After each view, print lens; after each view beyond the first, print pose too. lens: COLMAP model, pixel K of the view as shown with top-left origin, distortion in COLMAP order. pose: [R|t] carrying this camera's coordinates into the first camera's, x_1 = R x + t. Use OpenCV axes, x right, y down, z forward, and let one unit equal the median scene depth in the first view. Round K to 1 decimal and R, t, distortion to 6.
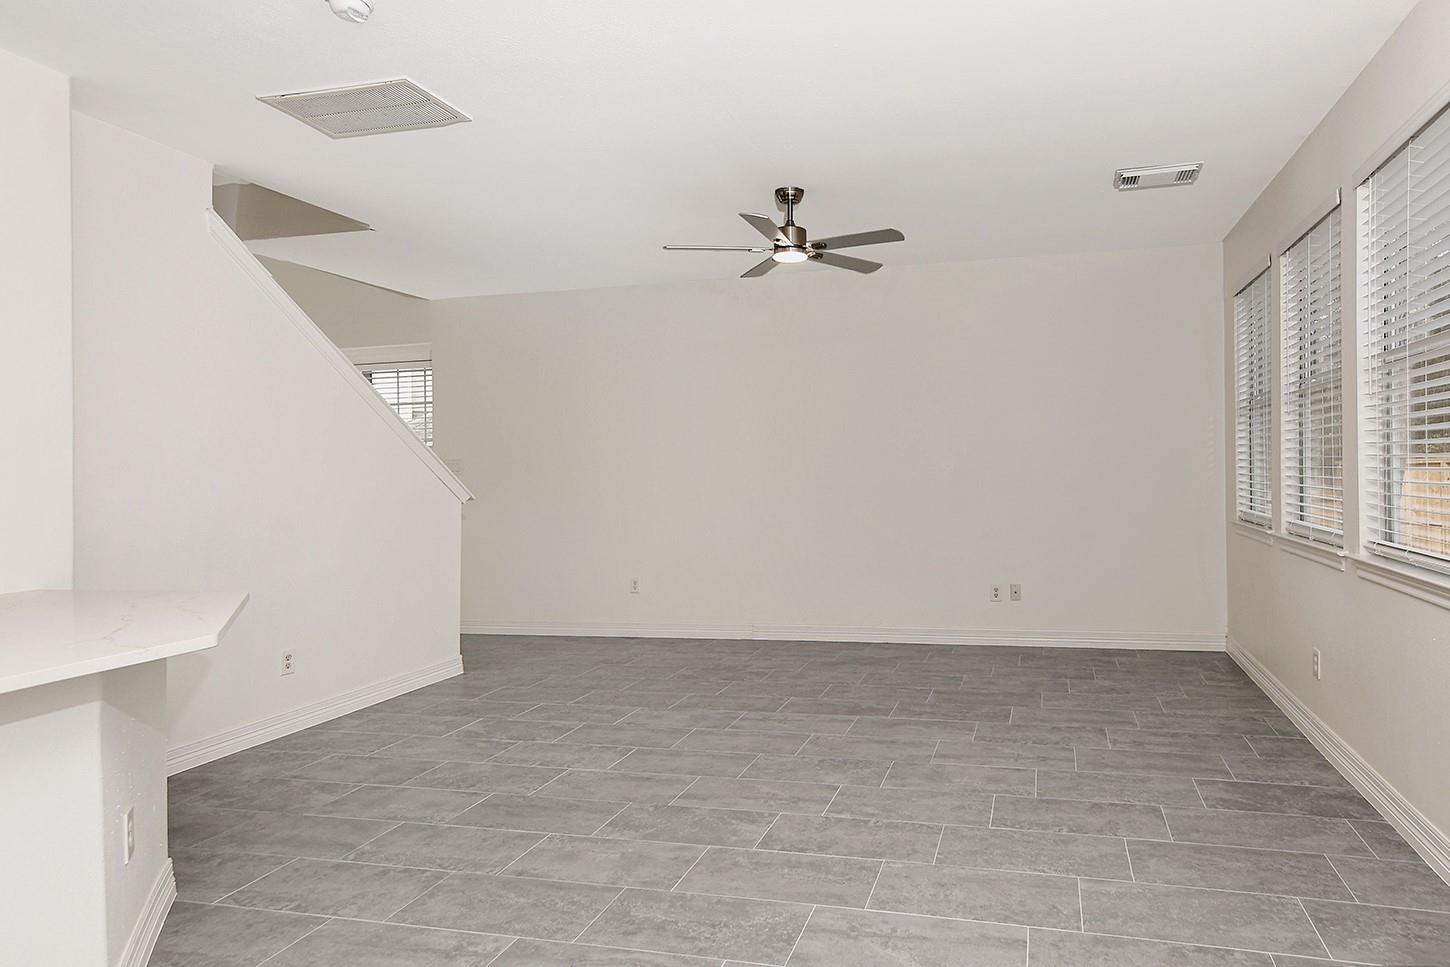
lens RADIAL K [[723.7, 0, 724.6], [0, 723.7, 462.7], [0, 0, 1]] dist [-0.044878, 0.000245]
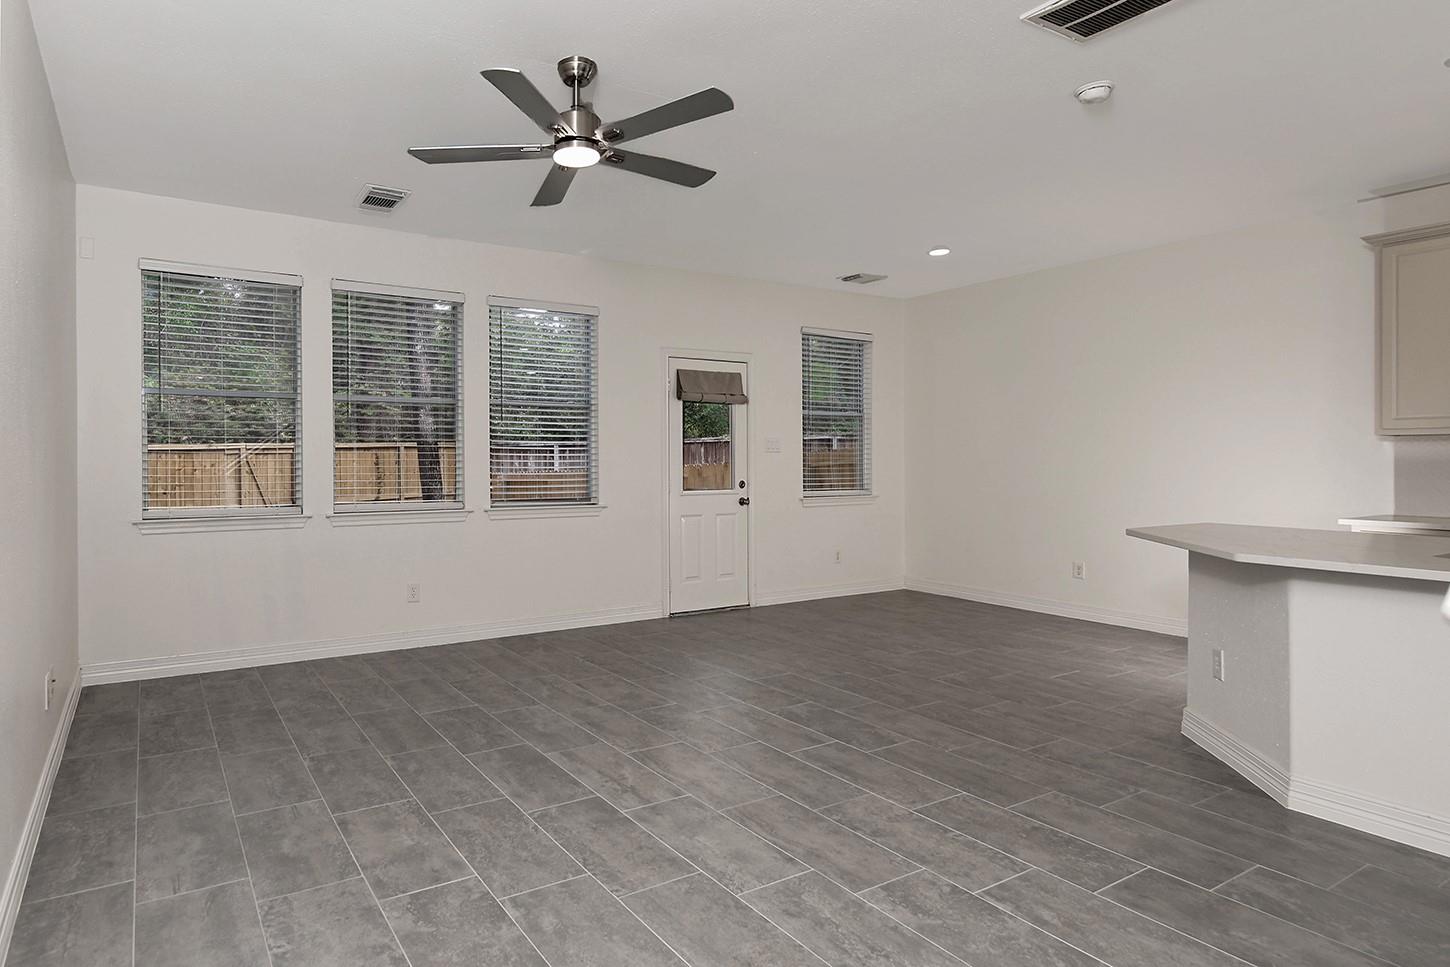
lens RADIAL K [[847.5, 0, 725.0], [0, 847.5, 483.5], [0, 0, 1]] dist [0.002068, 0.000074]
pose [[-0.854842, 0.006871, 0.518843, -0.498074], [0.012016, 0.999906, 0.006556, 0.054146], [-0.518749, 0.011839, -0.854844, 1.791332]]
